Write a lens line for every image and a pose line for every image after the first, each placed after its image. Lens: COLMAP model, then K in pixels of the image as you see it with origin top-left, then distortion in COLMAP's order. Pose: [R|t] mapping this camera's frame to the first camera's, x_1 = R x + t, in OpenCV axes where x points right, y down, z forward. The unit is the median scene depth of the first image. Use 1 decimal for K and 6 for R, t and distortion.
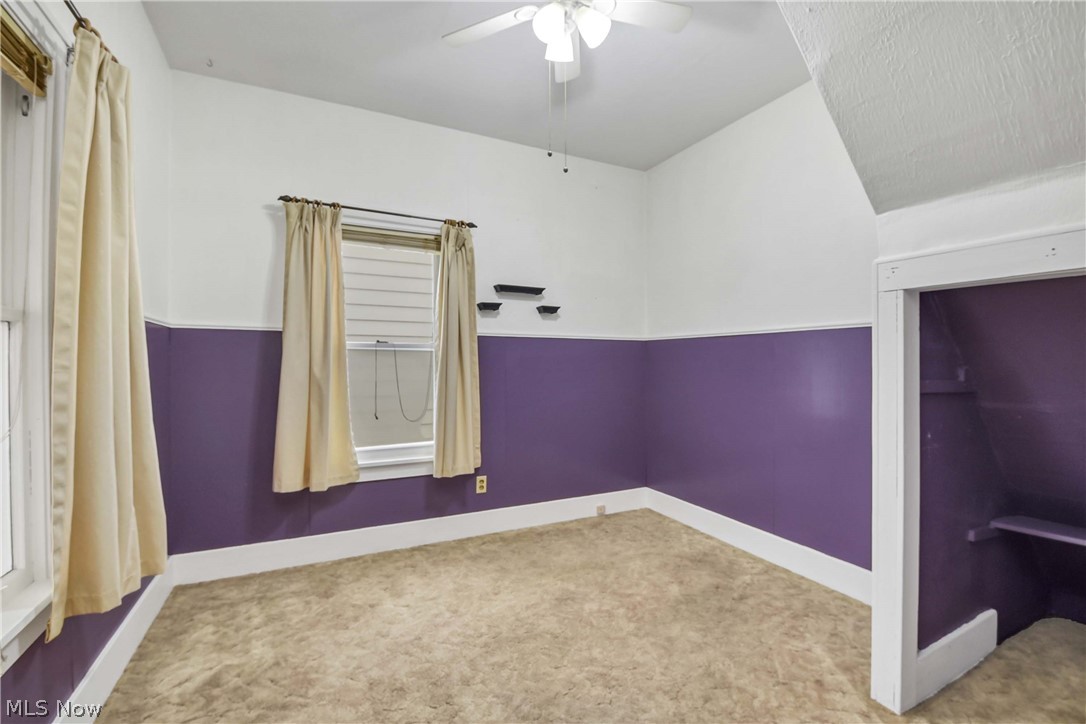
lens RADIAL K [[465.9, 0, 543.0], [0, 465.9, 362.0], [0, 0, 1]] dist [0.000173, 0.000036]
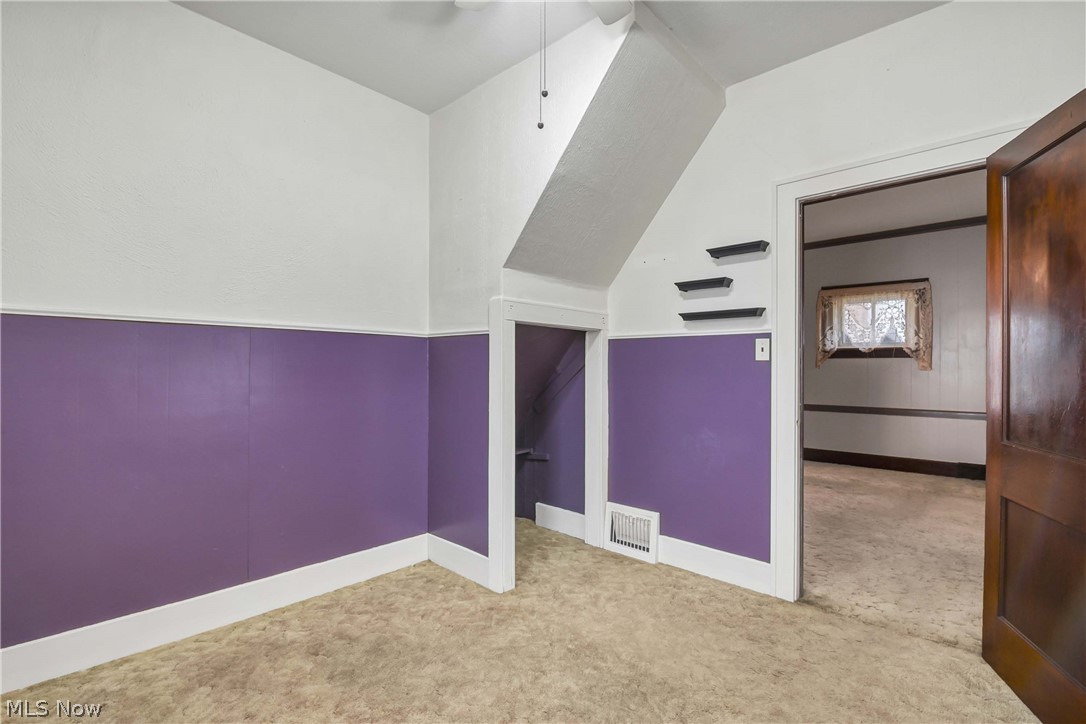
lens RADIAL K [[497.9, 0, 543.0], [0, 497.9, 362.0], [0, 0, 1]] dist [-0.000569, -0.000049]
pose [[-0.341727, 0.009088, 0.939755, -0.578257], [-0.002604, 0.999940, -0.010617, 0.003254], [-0.939796, -0.006075, -0.341683, 0.988546]]
